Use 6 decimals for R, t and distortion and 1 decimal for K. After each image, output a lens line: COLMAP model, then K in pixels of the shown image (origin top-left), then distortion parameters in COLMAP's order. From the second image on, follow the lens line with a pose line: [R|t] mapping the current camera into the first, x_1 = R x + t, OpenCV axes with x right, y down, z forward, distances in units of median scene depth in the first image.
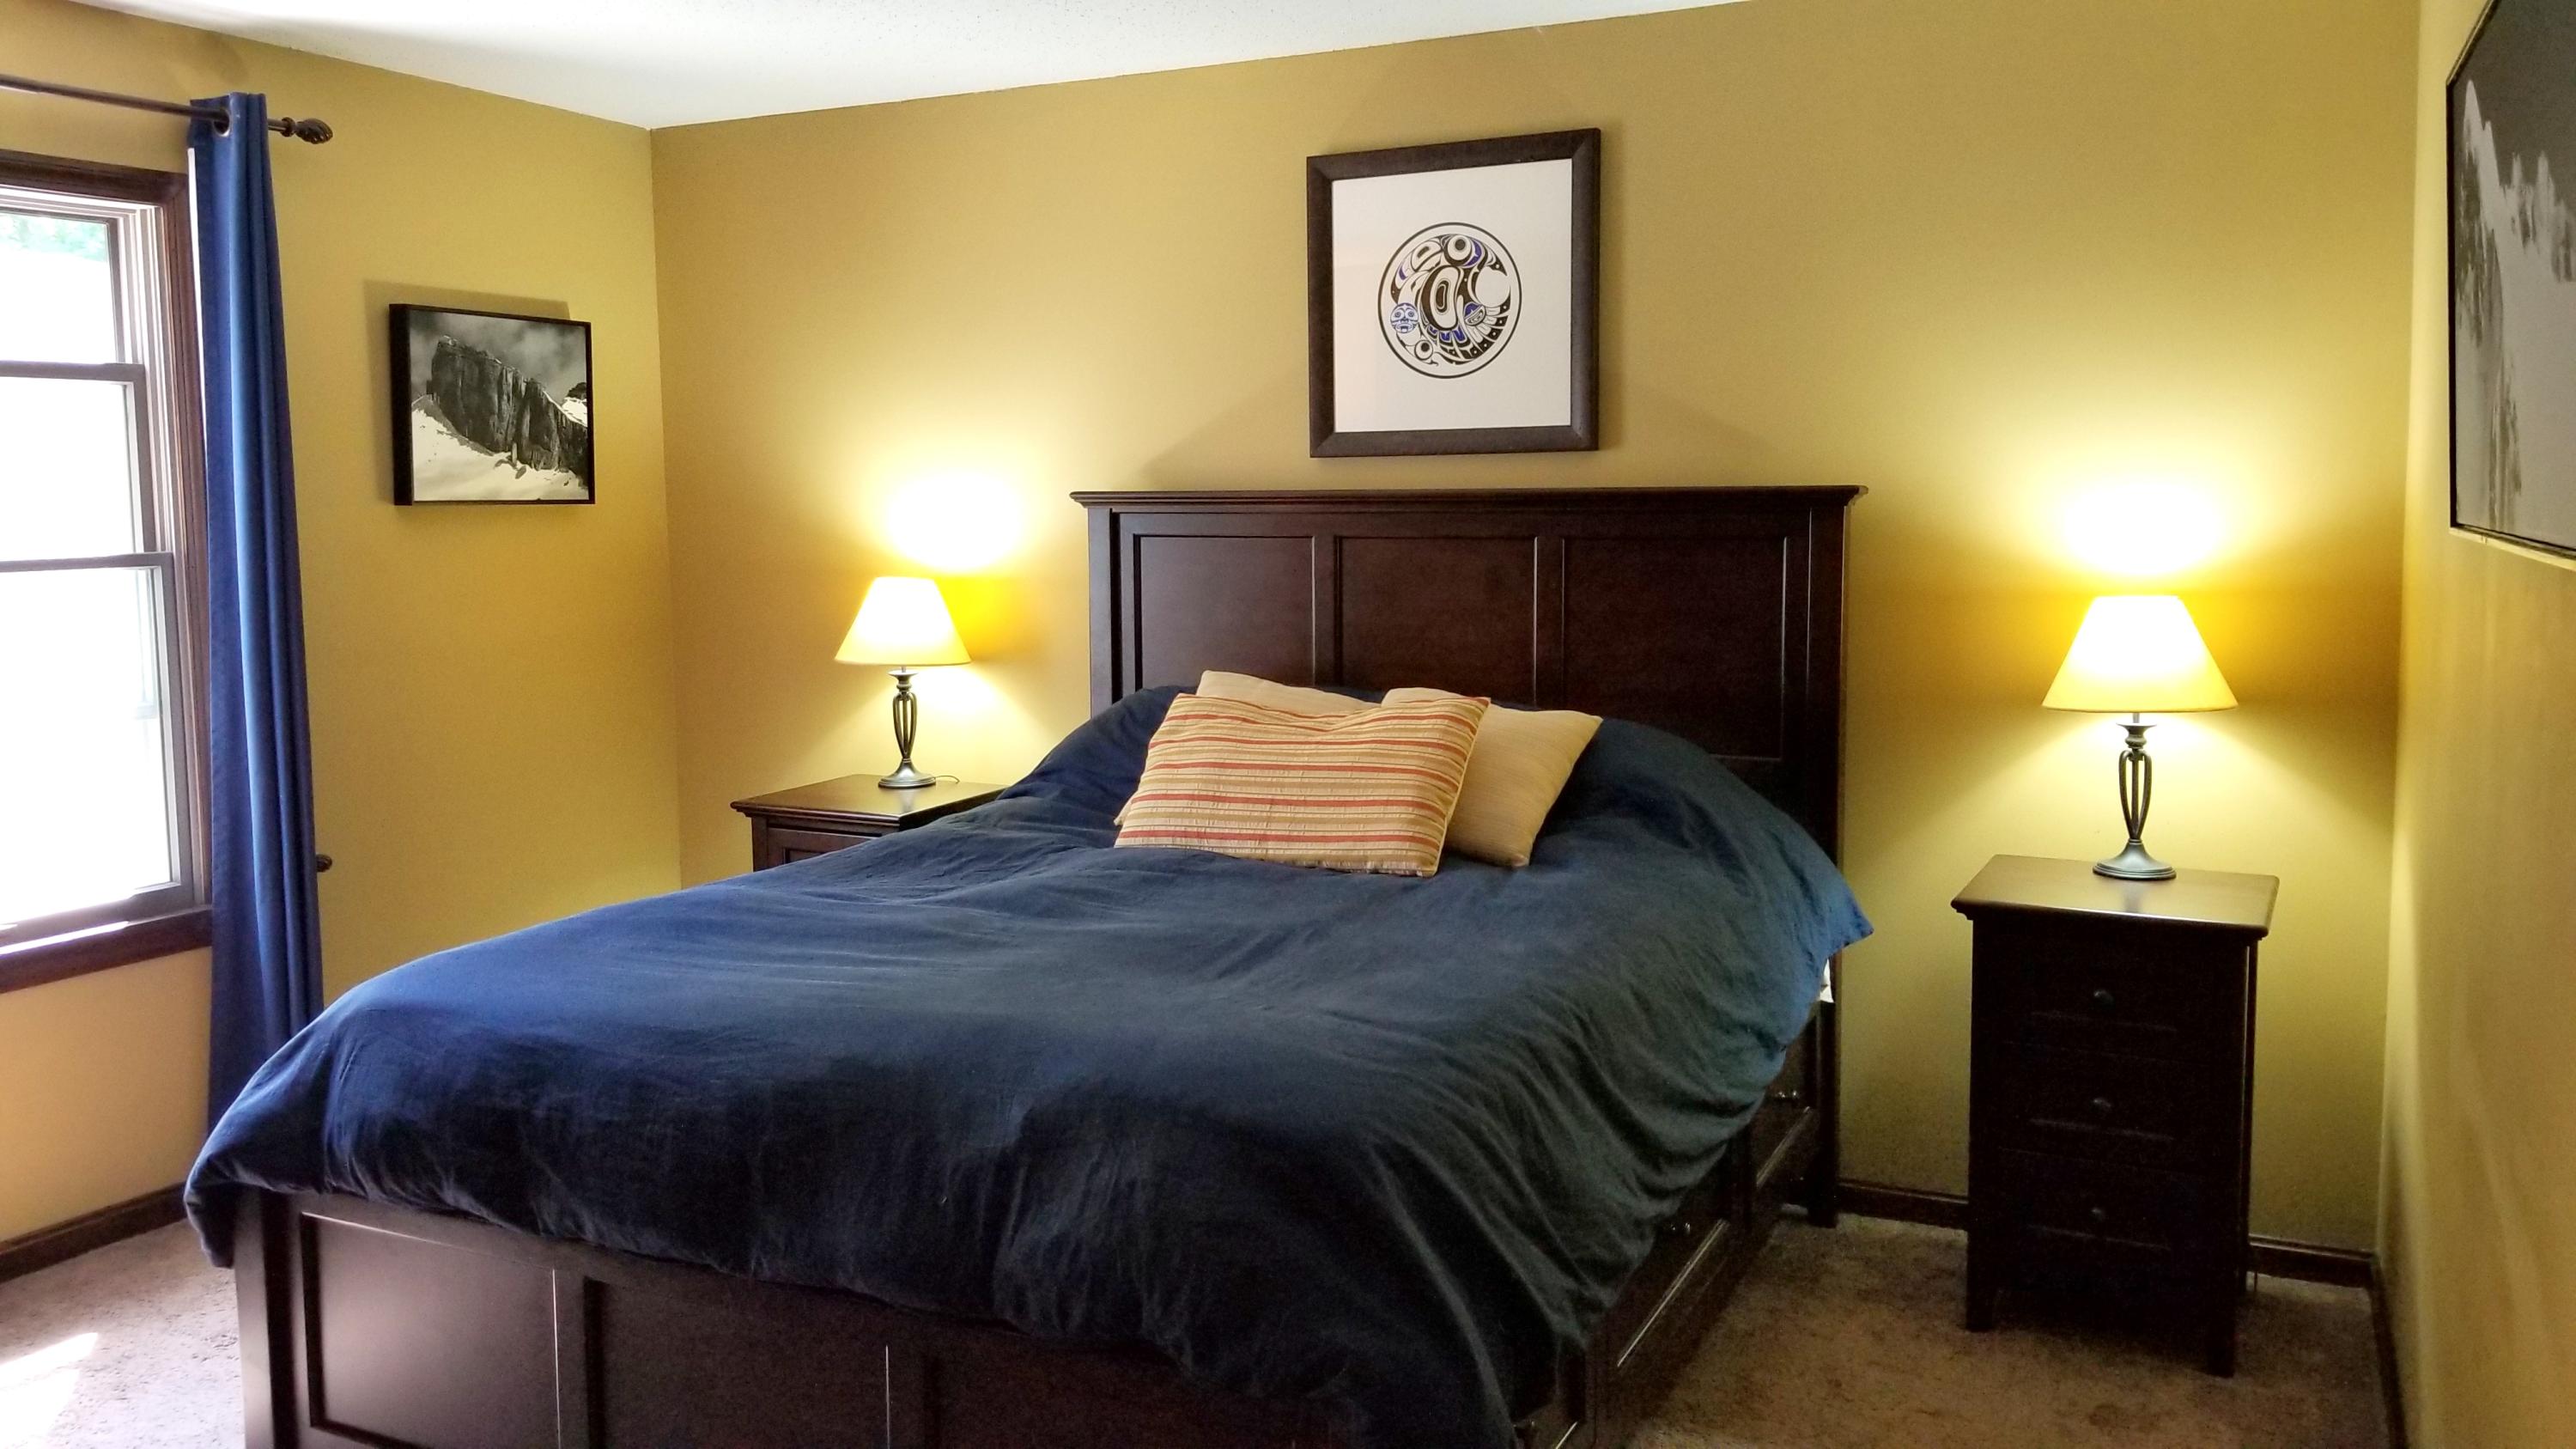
lens RADIAL K [[2056.0, 0, 1301.8], [0, 2056.0, 704.6], [0, 0, 1]] dist [0.048969, -0.111239]
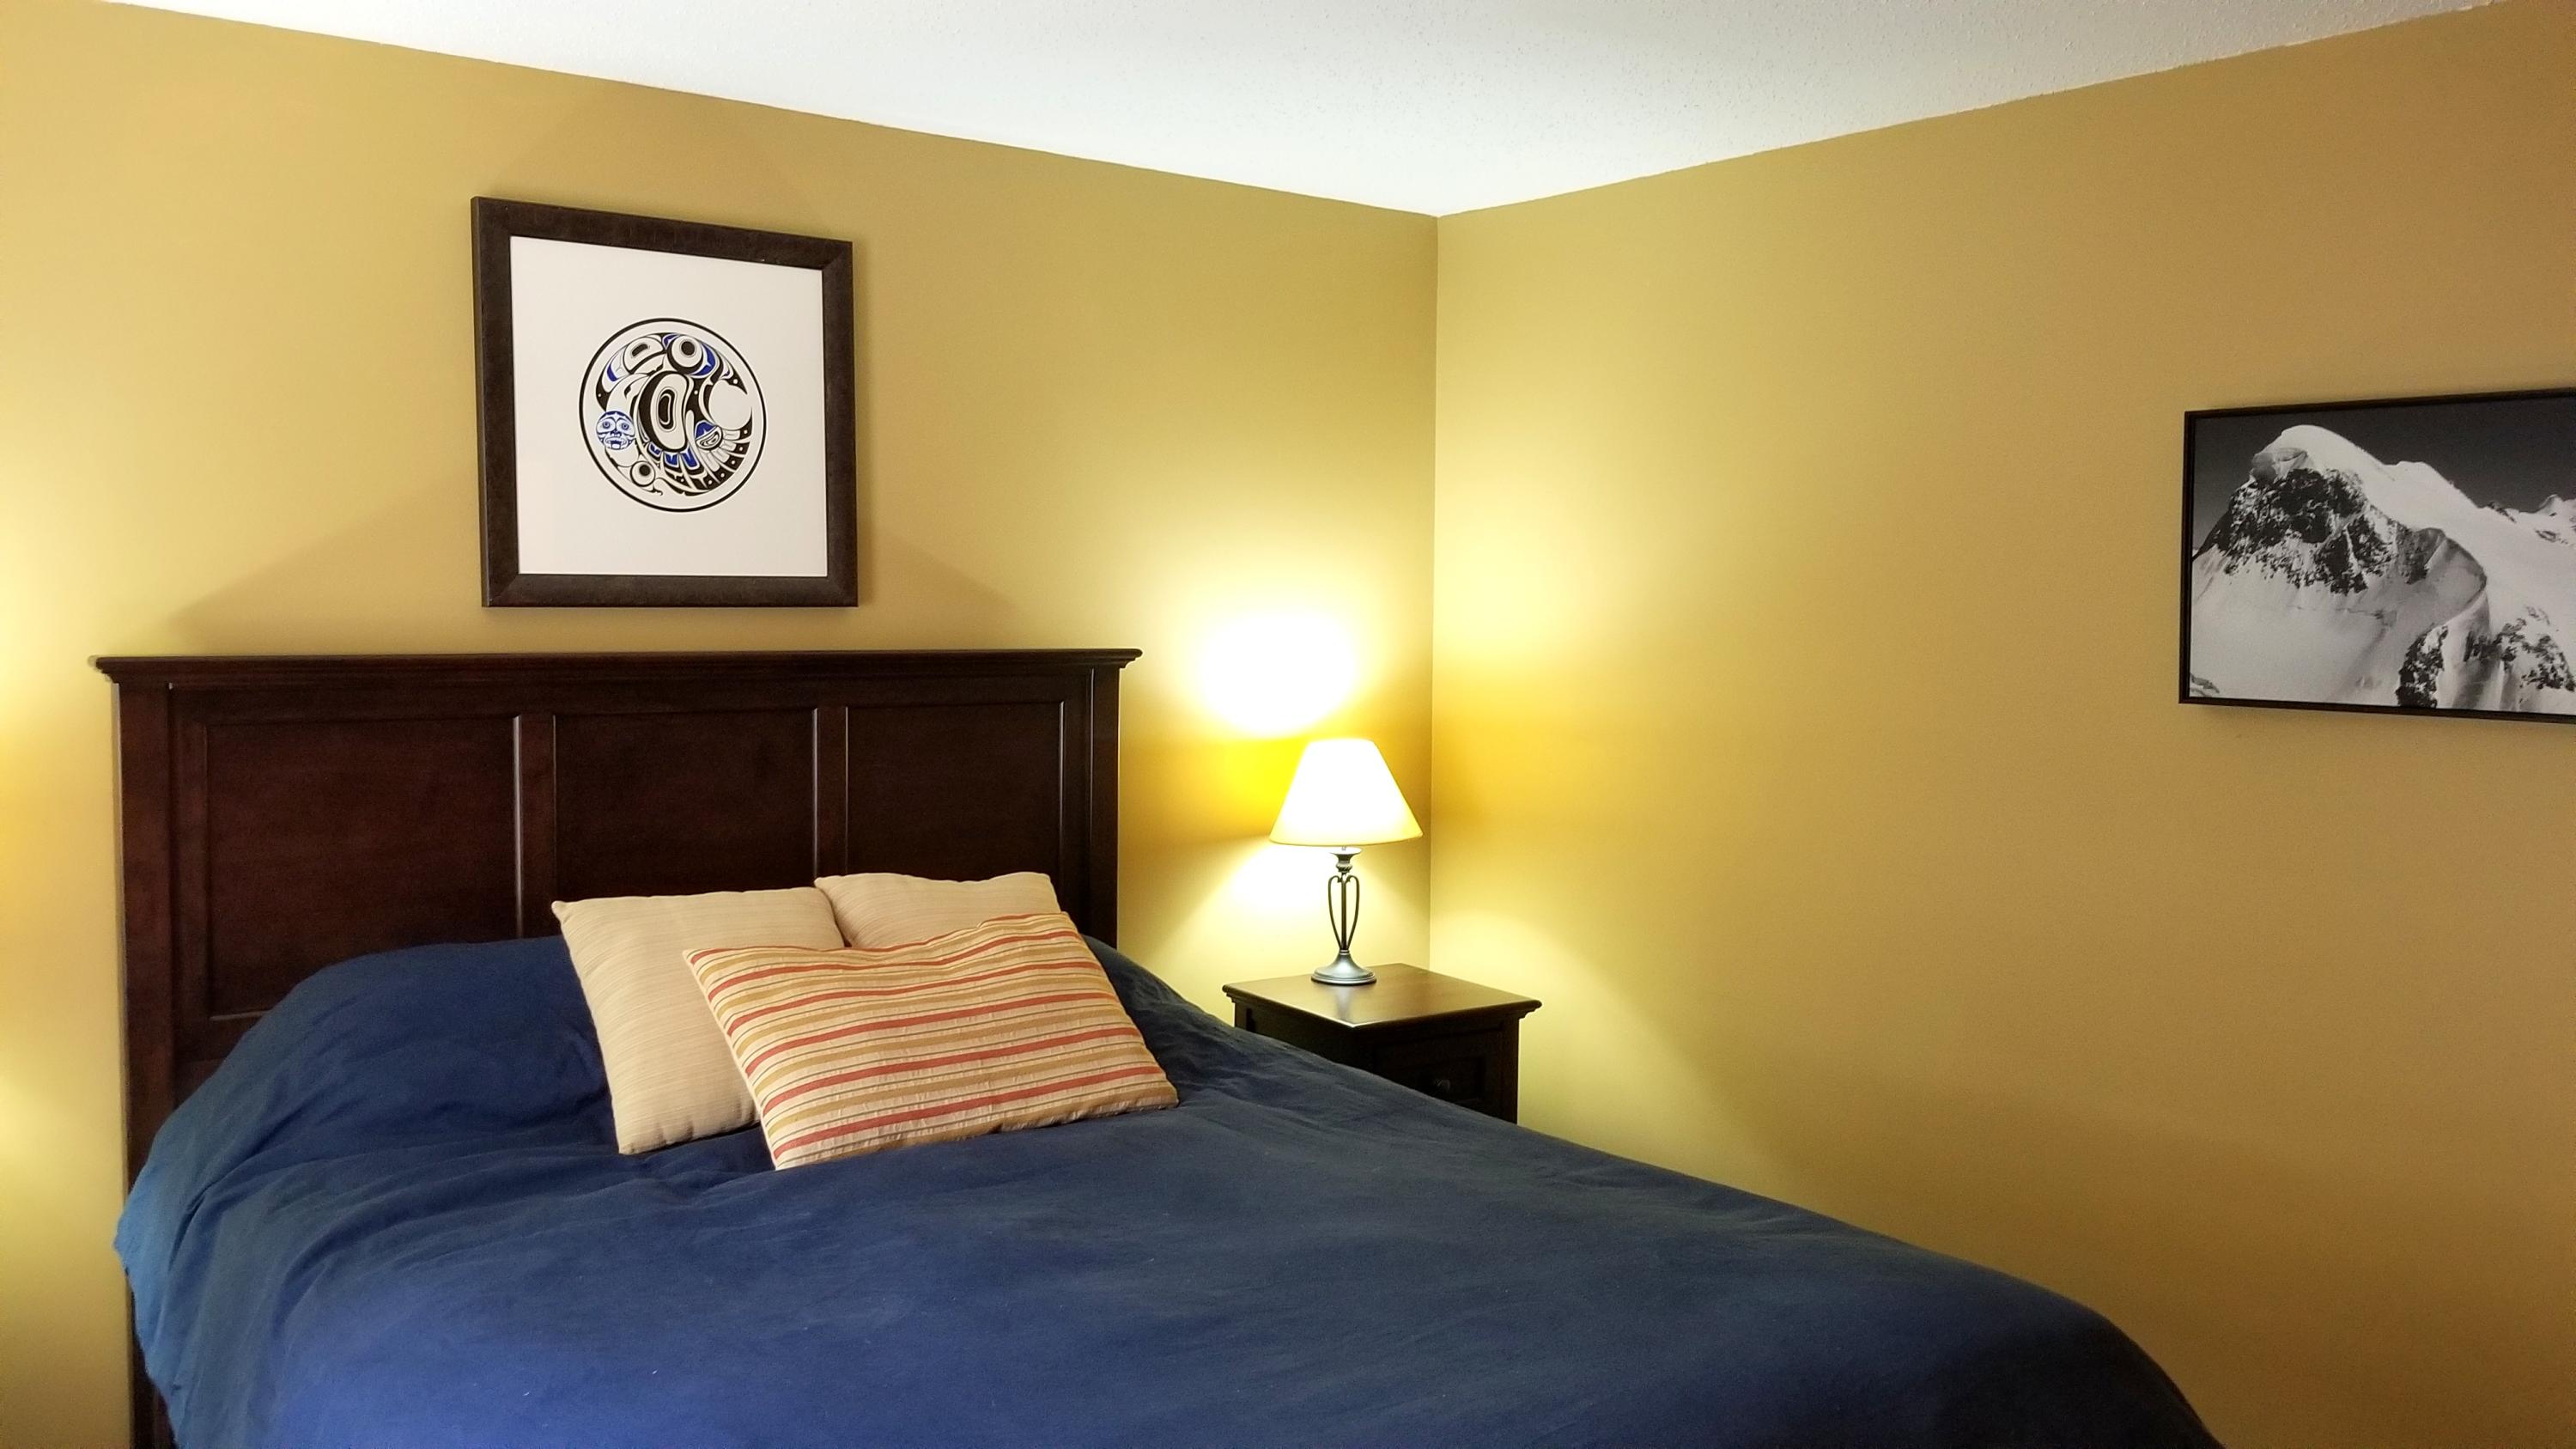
lens RADIAL K [[2056.0, 0, 1294.4], [0, 2056.0, 739.7], [0, 0, 1]] dist [0.048969, -0.111239]
pose [[0.406881, -0.047250, 0.912258, -0.442707], [0.085577, 0.996241, 0.013431, -0.047702], [-0.909464, 0.072604, 0.409395, 0.361619]]
